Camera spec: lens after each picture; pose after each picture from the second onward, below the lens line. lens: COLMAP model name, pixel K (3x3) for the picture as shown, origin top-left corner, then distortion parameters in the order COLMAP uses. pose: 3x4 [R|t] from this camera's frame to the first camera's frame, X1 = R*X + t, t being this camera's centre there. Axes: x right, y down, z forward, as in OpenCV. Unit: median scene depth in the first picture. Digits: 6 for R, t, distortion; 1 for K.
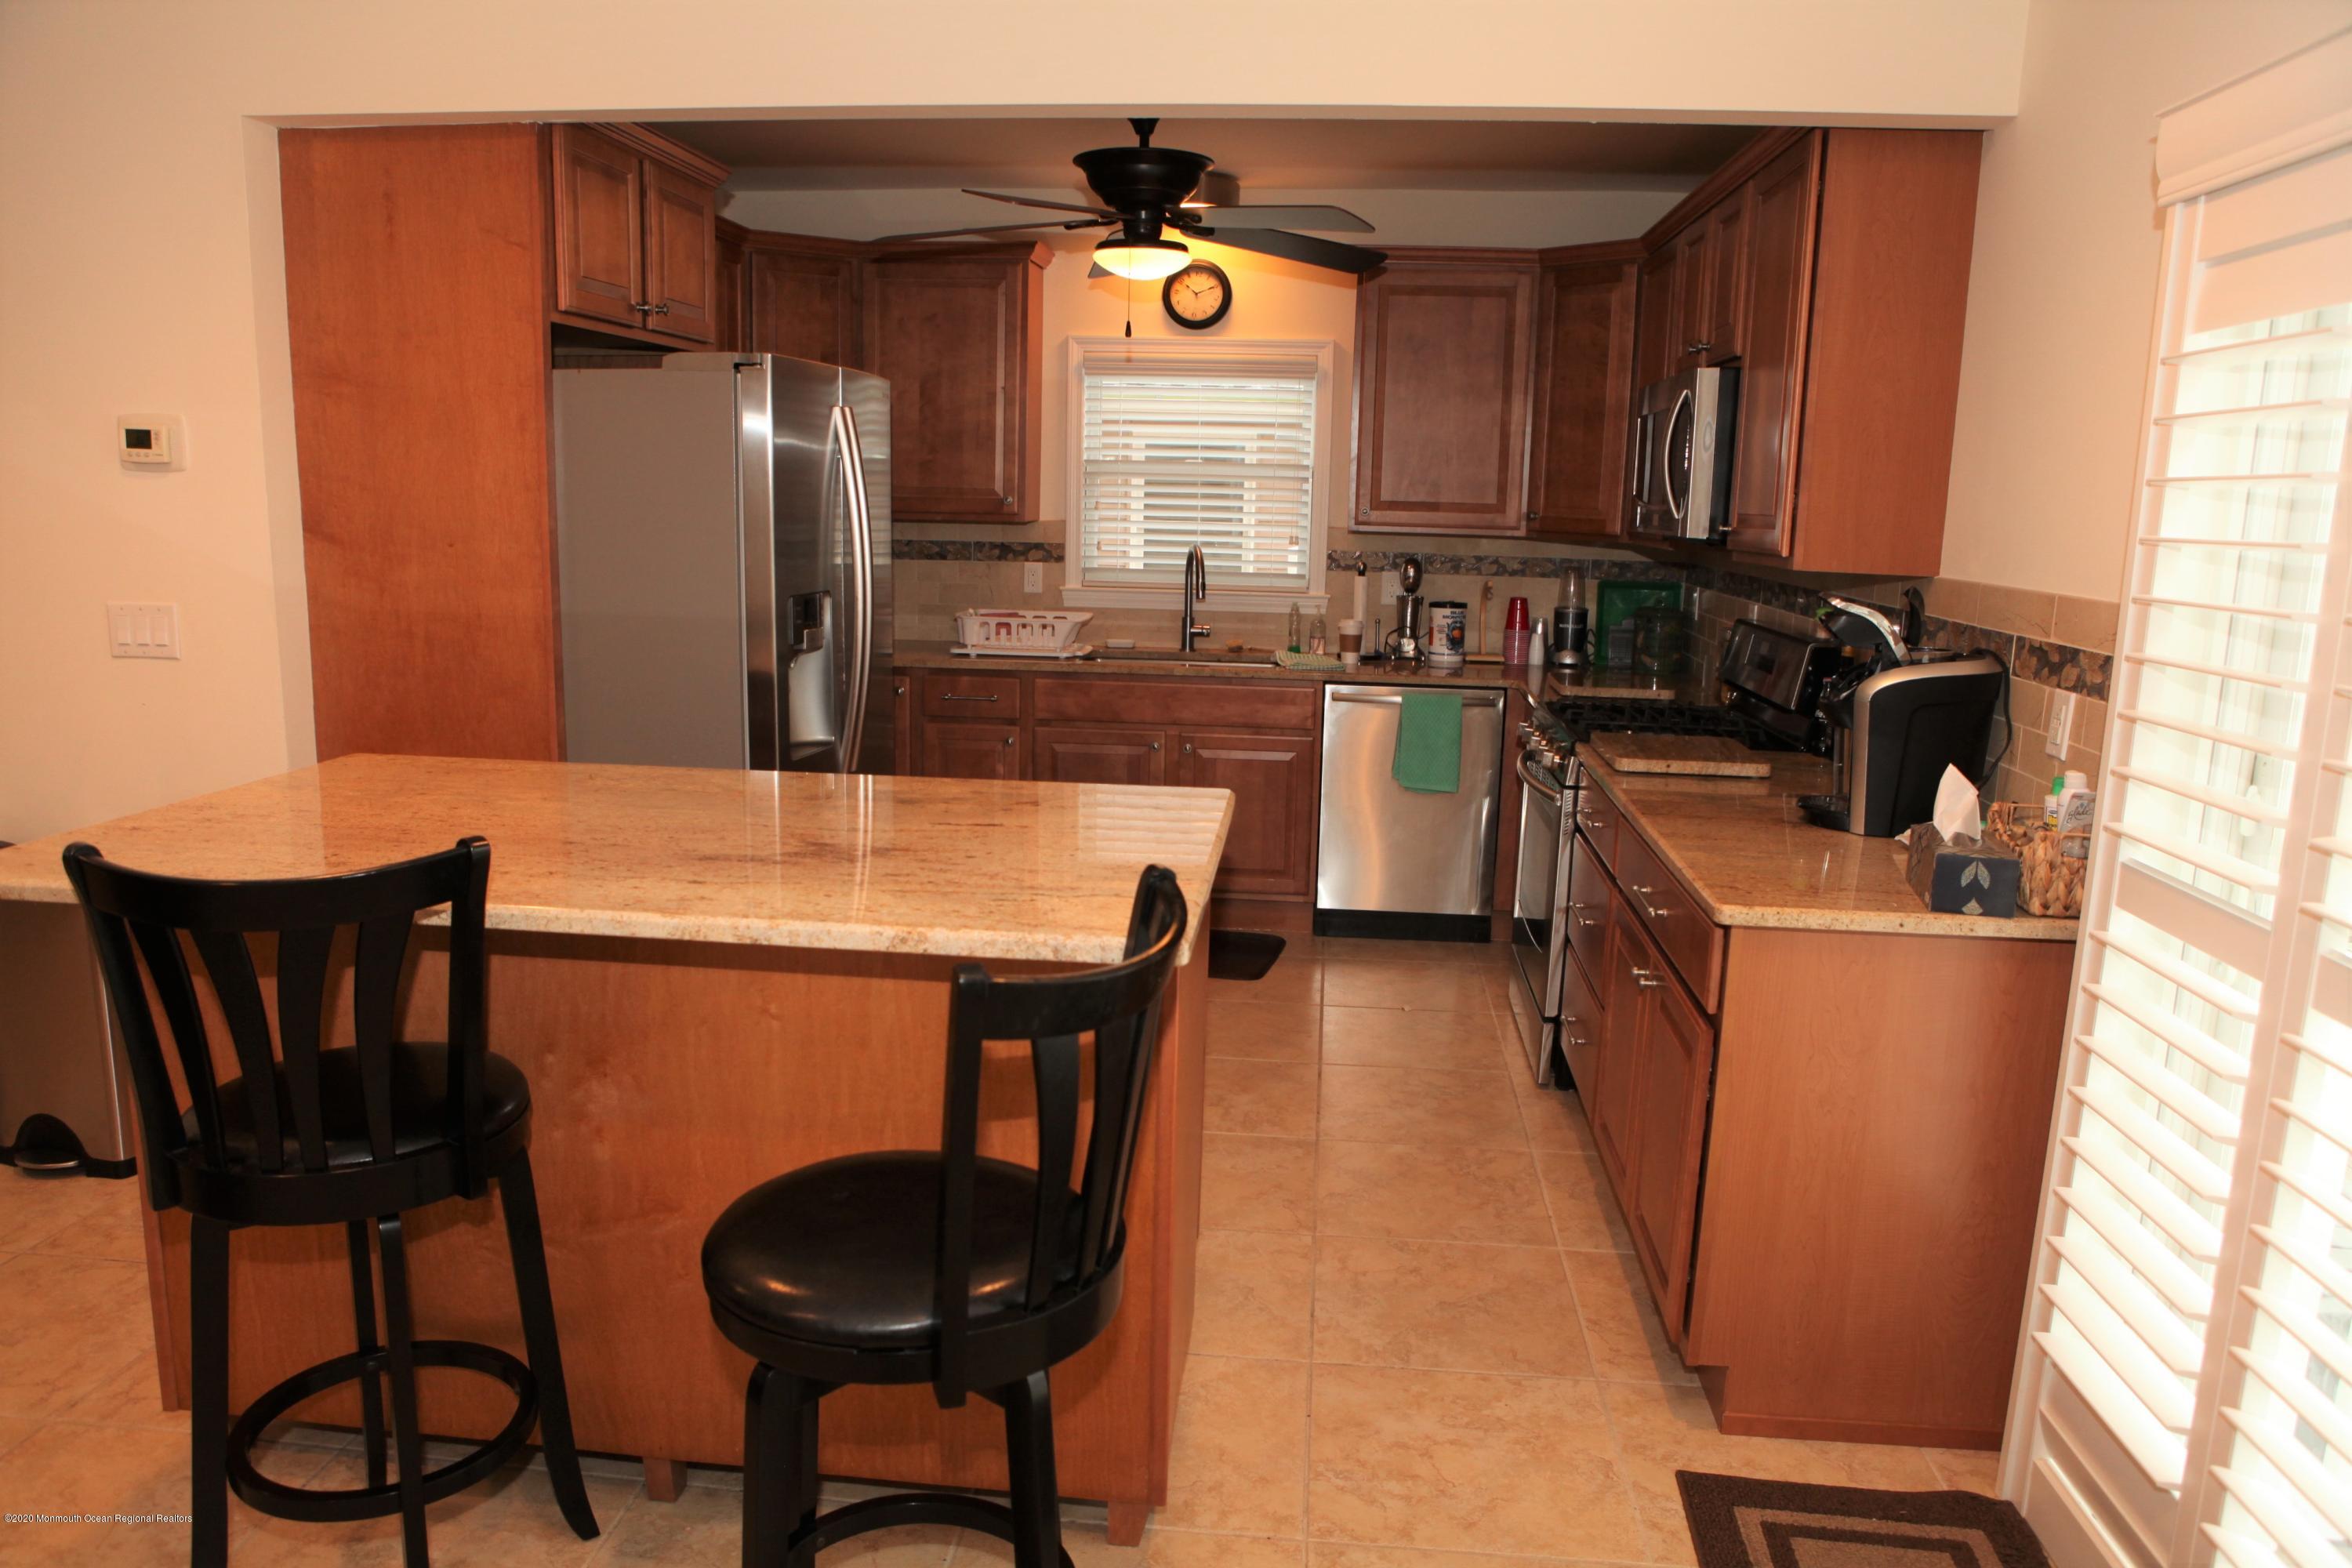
lens RADIAL K [[1628.7, 0, 1176.0], [0, 1628.7, 784.0], [0, 0, 1]] dist [-0.108114, 0.083817]
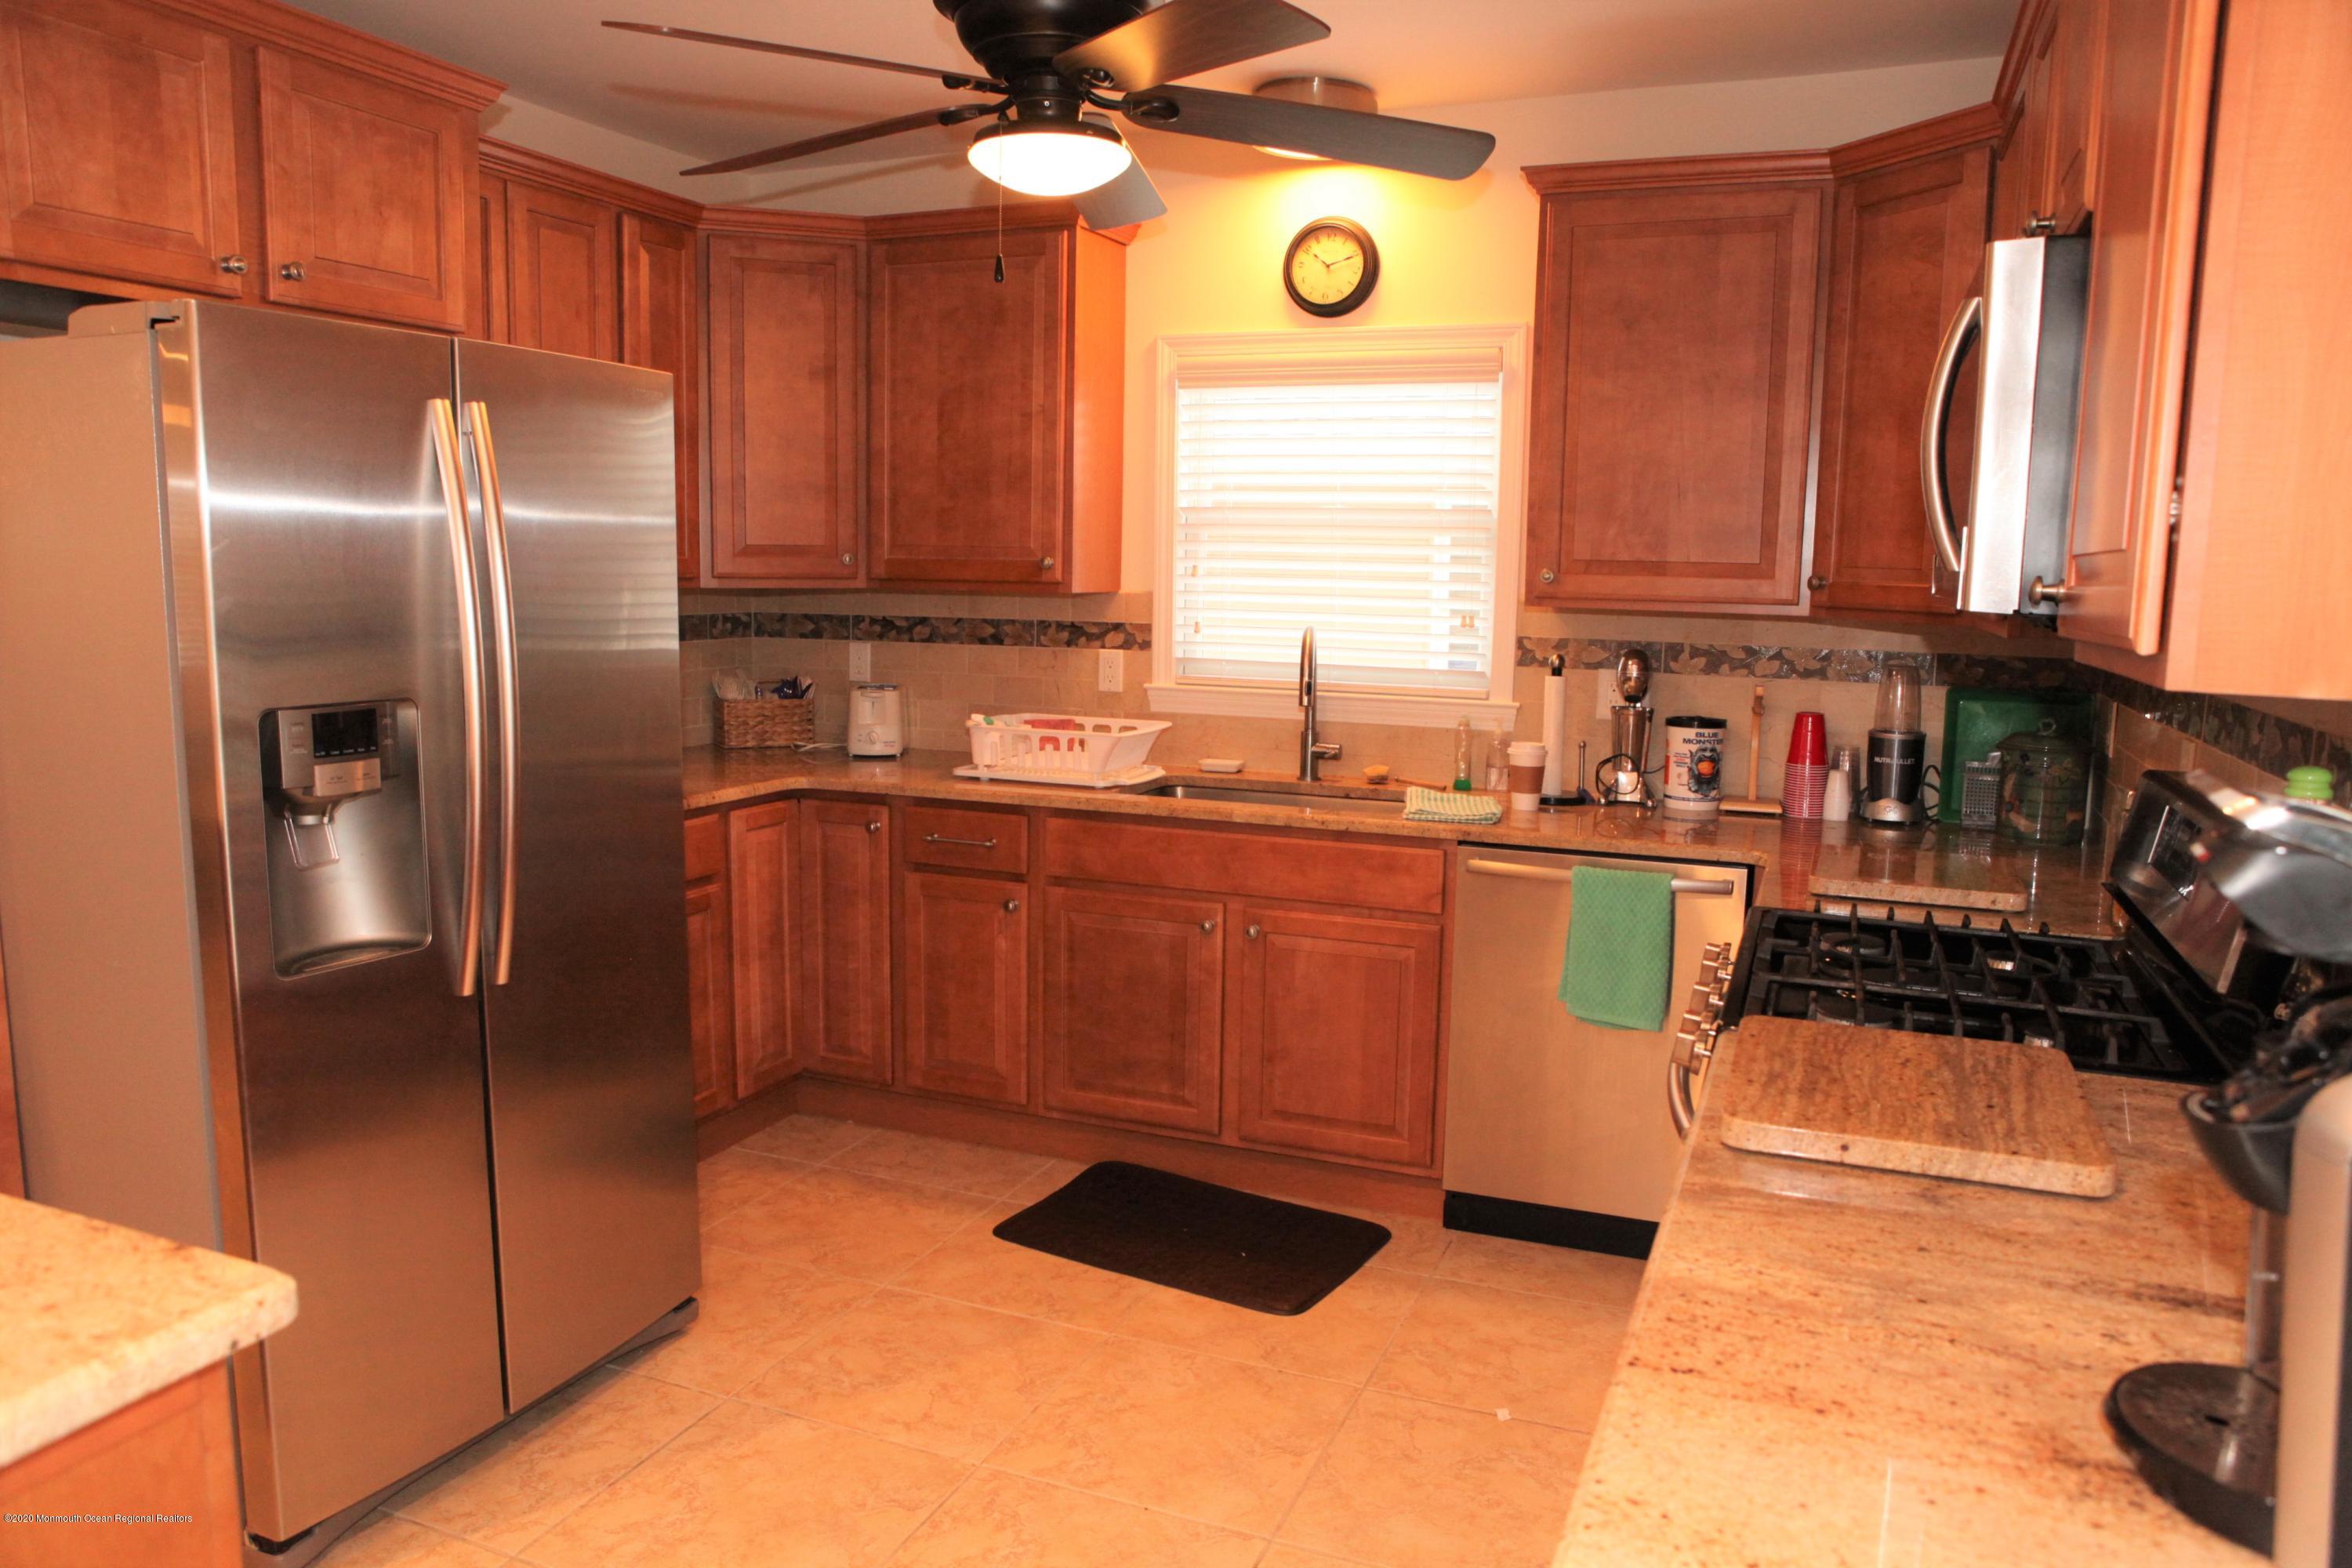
lens RADIAL K [[1628.7, 0, 1176.0], [0, 1628.7, 784.0], [0, 0, 1]] dist [-0.108114, 0.083817]
pose [[0.957419, 0.032203, -0.286902, 0.155938], [-0.046585, 0.997969, -0.043442, -0.048988], [0.284920, 0.054957, 0.956975, 0.333905]]
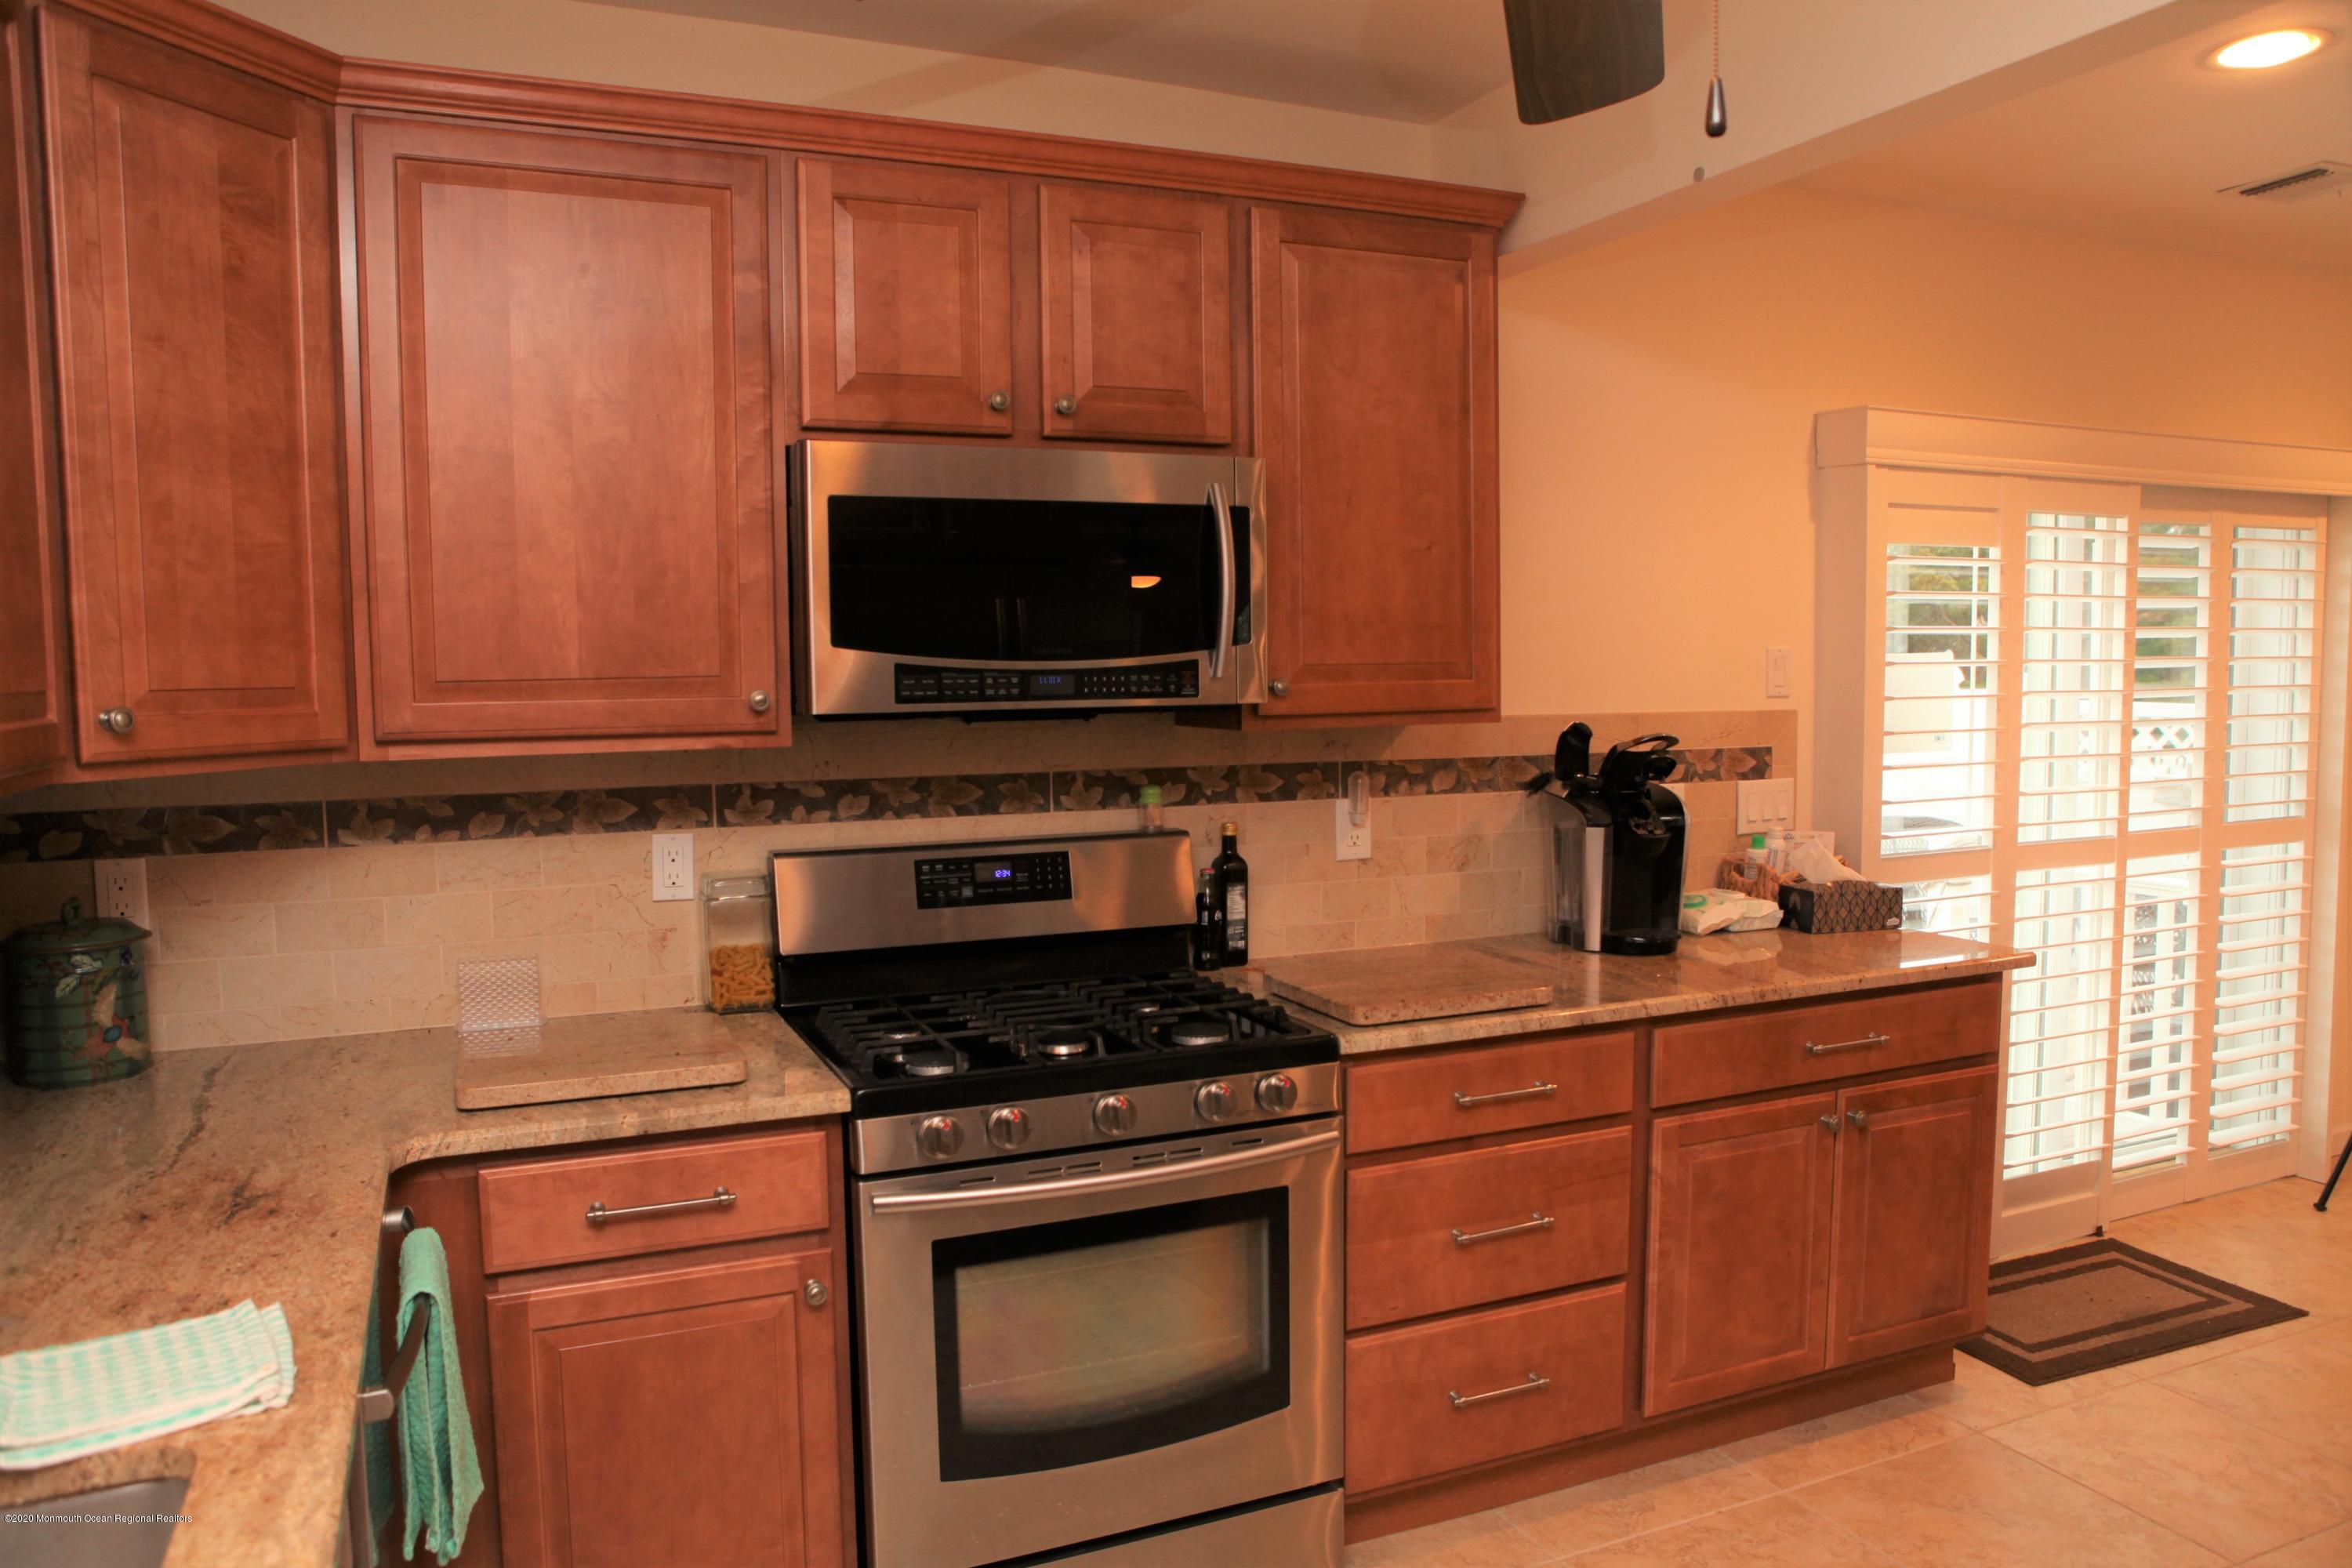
lens RADIAL K [[1628.7, 0, 1176.0], [0, 1628.7, 784.0], [0, 0, 1]] dist [-0.108114, 0.083817]
pose [[0.869776, -0.064125, 0.489262, -0.438552], [0.129628, 0.986389, -0.101164, -0.102089], [-0.476116, 0.151412, 0.866250, 0.611789]]
